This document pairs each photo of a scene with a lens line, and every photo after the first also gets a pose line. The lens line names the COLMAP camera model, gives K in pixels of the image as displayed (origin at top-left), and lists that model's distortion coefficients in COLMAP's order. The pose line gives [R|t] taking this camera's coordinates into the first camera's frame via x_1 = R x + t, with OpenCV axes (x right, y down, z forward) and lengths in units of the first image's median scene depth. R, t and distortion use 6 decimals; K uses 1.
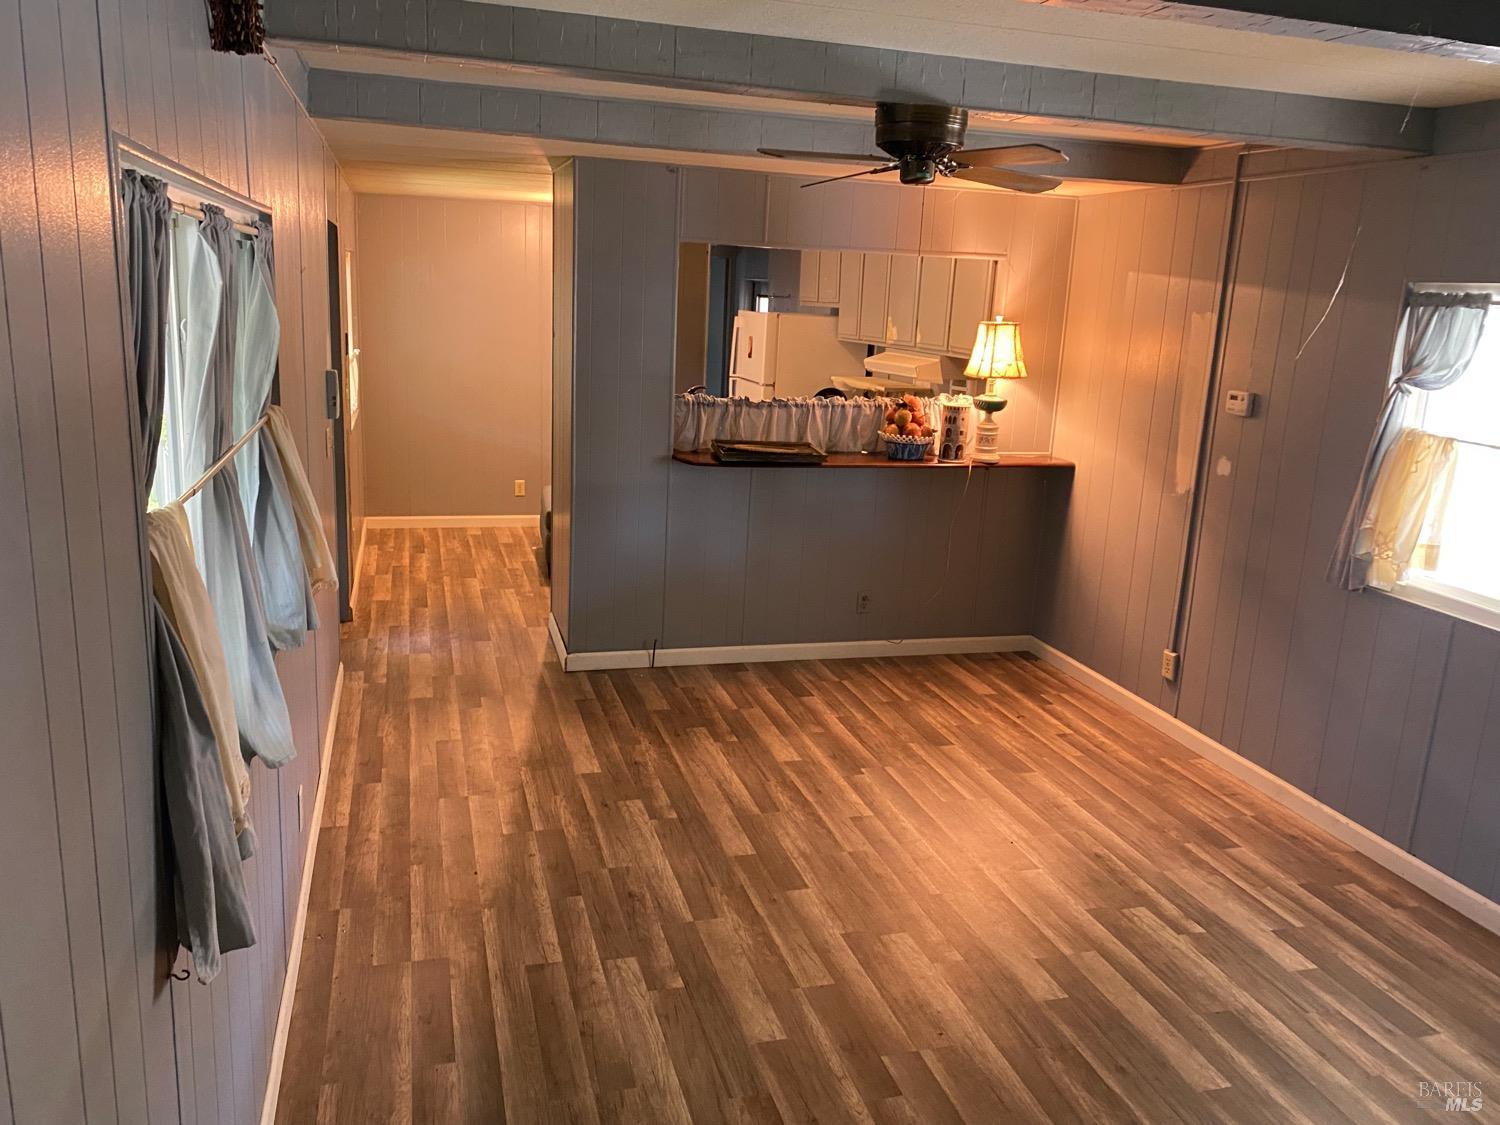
lens RADIAL K [[1146.9, 0, 748.6], [0, 1146.9, 555.3], [0, 0, 1]] dist [0.061444, -0.111025]
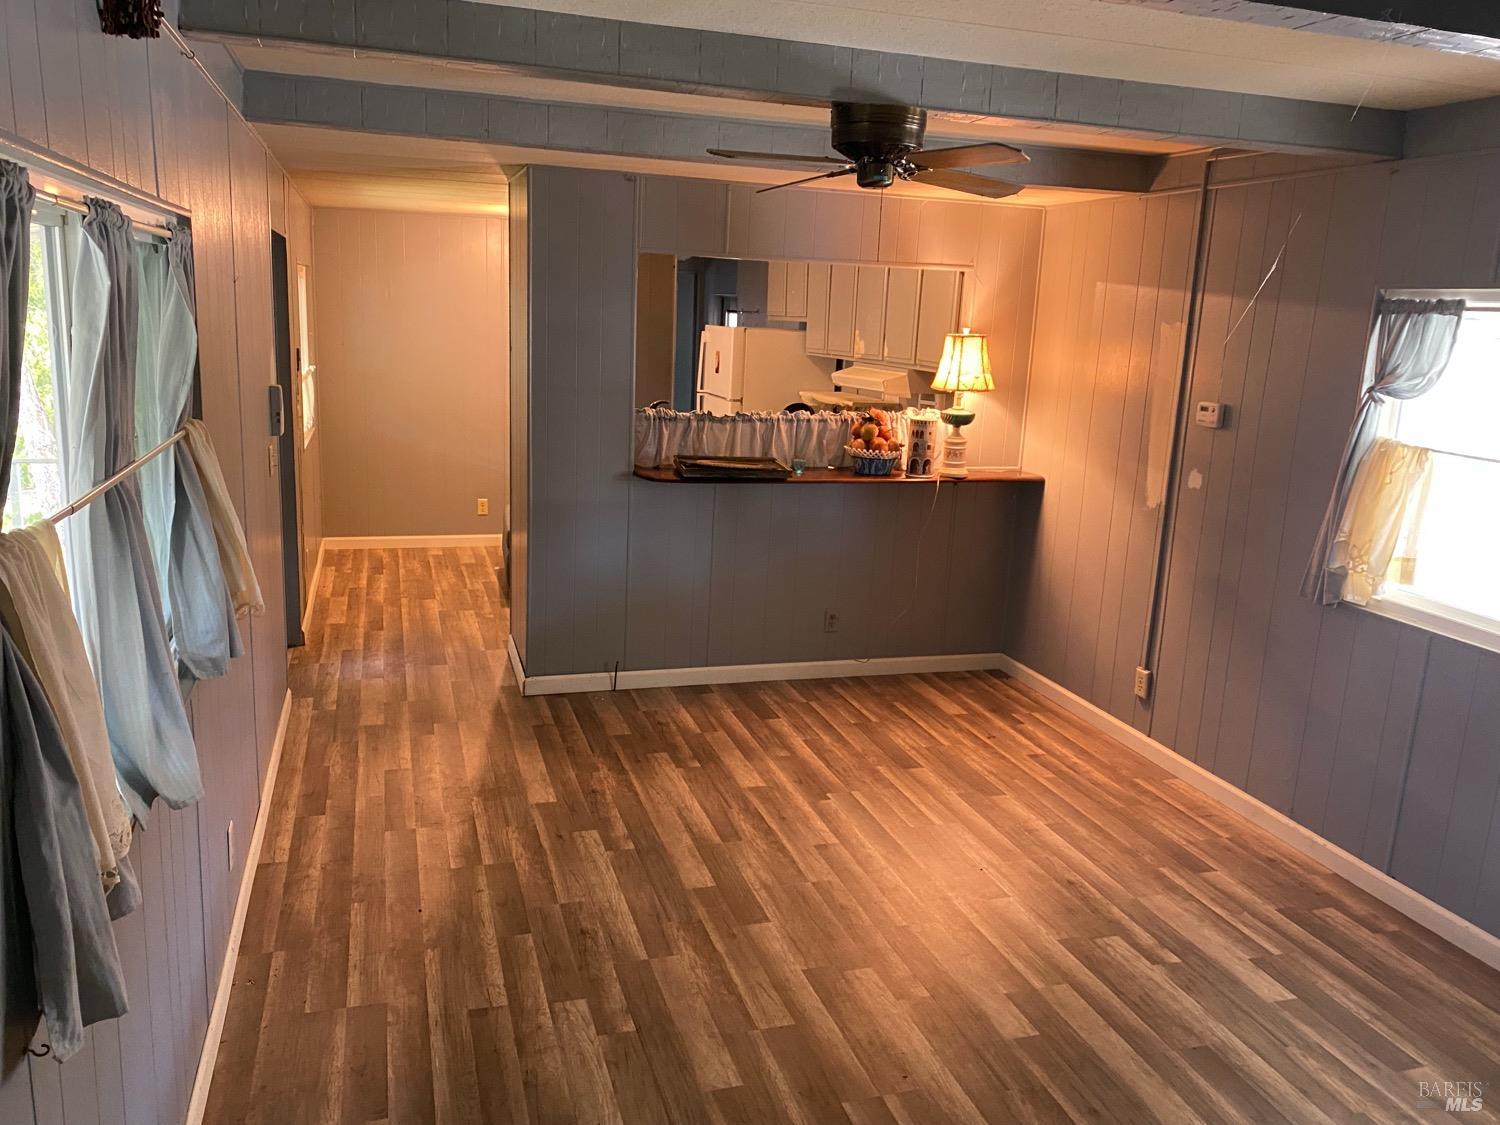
lens RADIAL K [[1148.1, 0, 750.0], [0, 1148.1, 562.5], [0, 0, 1]] dist [0.064147, -0.122595]
pose [[0.999748, -0.007963, 0.021012, 0.015655], [0.008163, 0.999922, -0.009446, -0.000293], [-0.020935, 0.009616, 0.999735, 0.034440]]
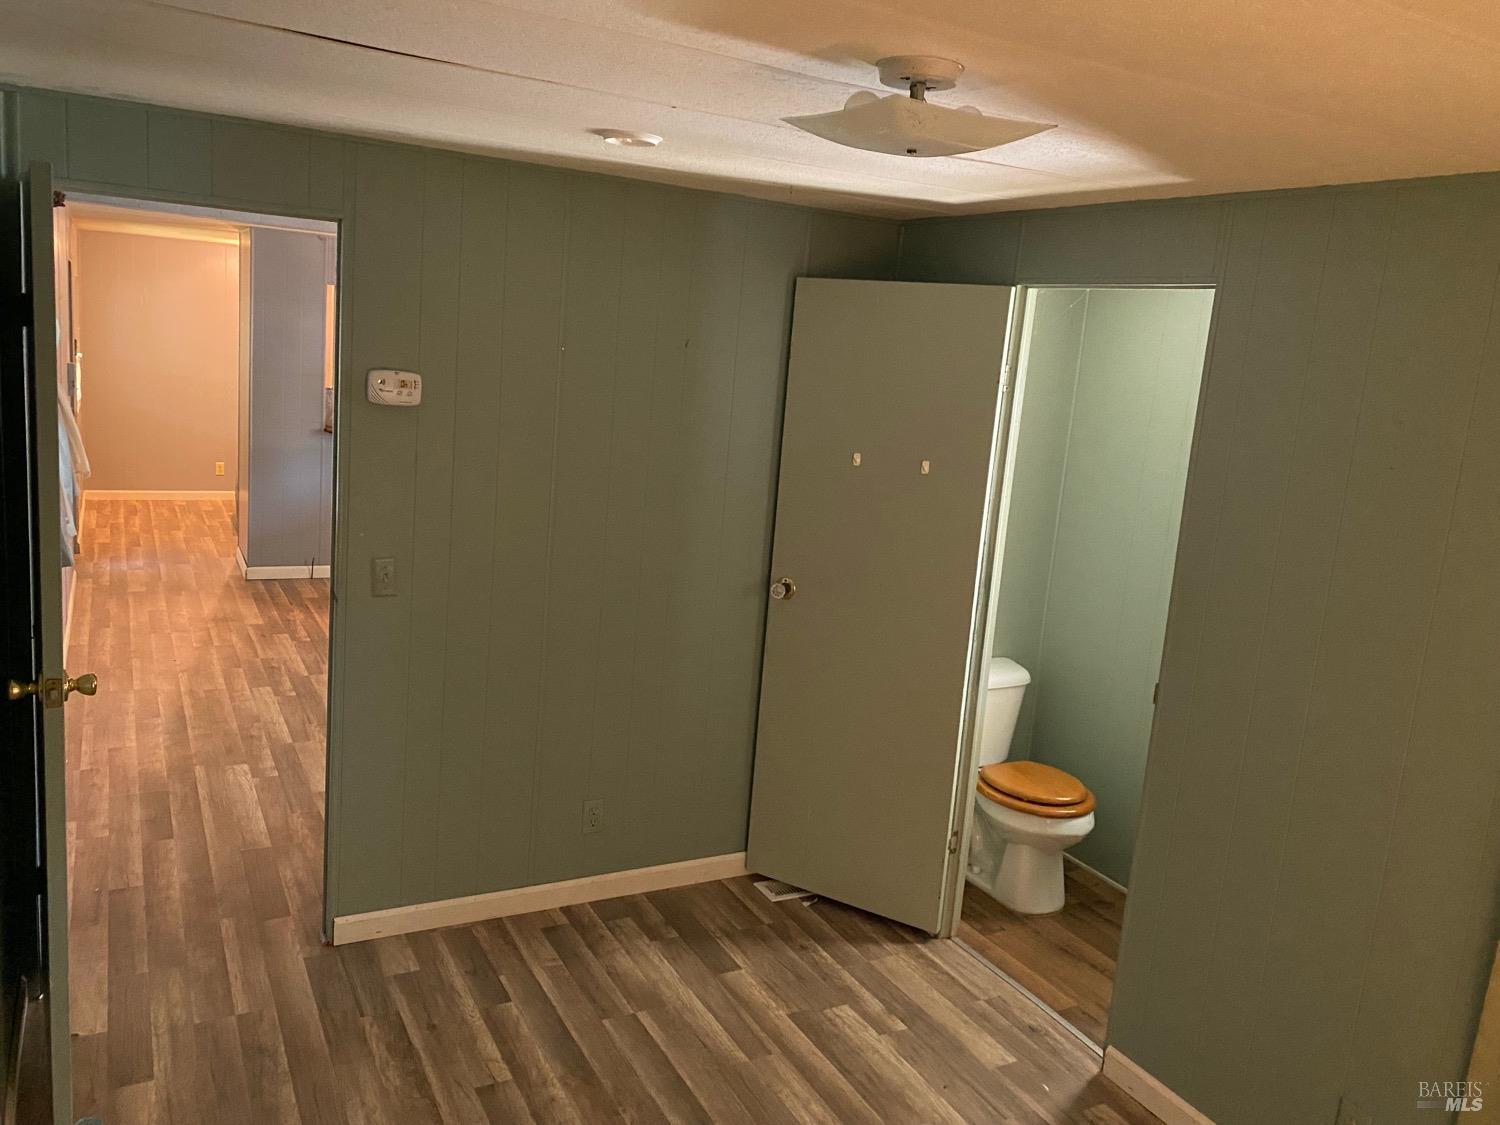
lens RADIAL K [[1148.1, 0, 750.0], [0, 1148.1, 562.5], [0, 0, 1]] dist [0.064147, -0.122595]
pose [[0.976199, 0.002644, 0.216862, 0.186456], [0.002981, 0.999668, -0.025607, 0.157722], [-0.216858, 0.025644, 0.975866, -0.717541]]
